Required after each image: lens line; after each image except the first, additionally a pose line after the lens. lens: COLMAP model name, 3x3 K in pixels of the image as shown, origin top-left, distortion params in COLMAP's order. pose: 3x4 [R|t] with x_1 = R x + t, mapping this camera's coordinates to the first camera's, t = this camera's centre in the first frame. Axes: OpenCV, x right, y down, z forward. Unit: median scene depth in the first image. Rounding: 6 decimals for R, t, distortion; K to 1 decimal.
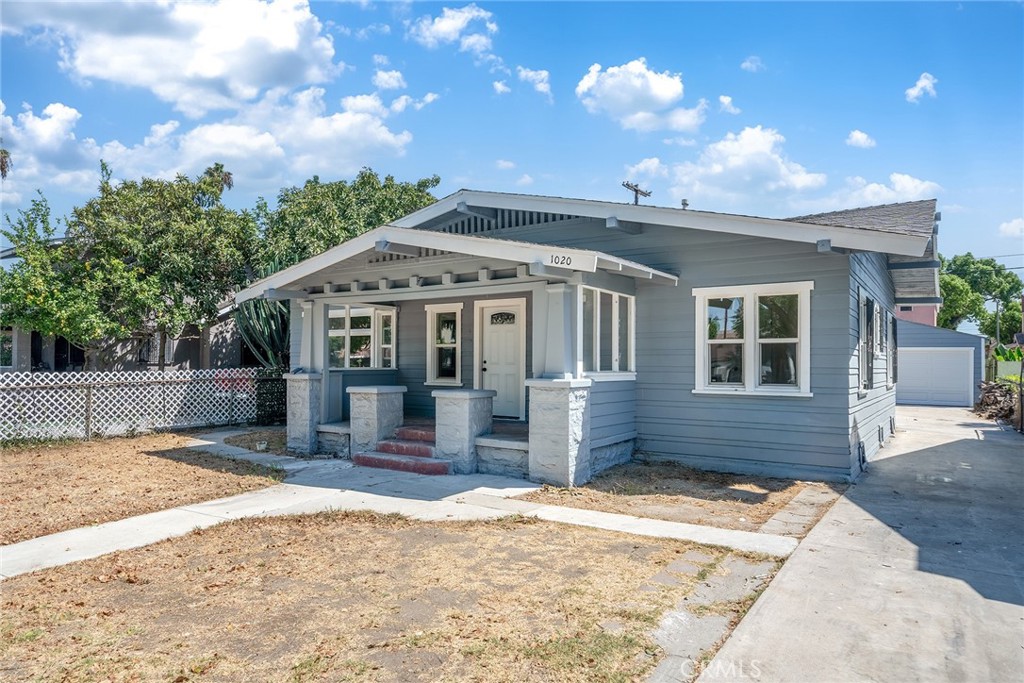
lens RADIAL K [[617.5, 0, 509.3], [0, 617.5, 358.3], [0, 0, 1]] dist [0.000677, -0.000560]
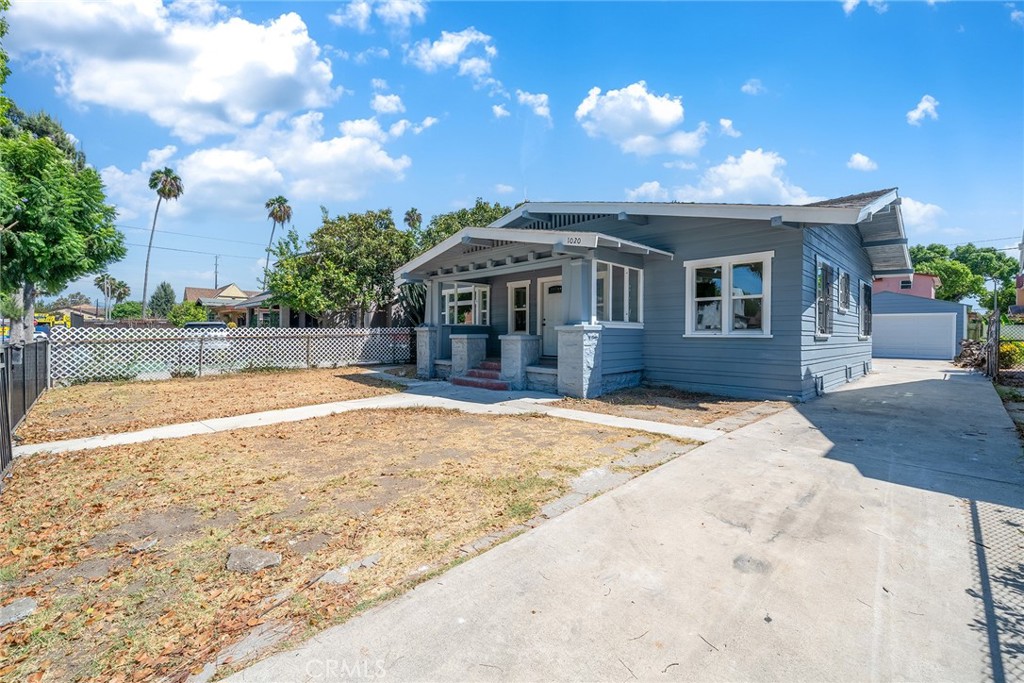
lens RADIAL K [[413.7, 0, 515.7], [0, 413.7, 334.5], [0, 0, 1]] dist [-0.000239, 0.000018]
pose [[0.982082, -0.002225, -0.188443, 0.107809], [0.004926, 0.999892, 0.013865, 0.037734], [0.188392, -0.014545, 0.981986, 0.019324]]
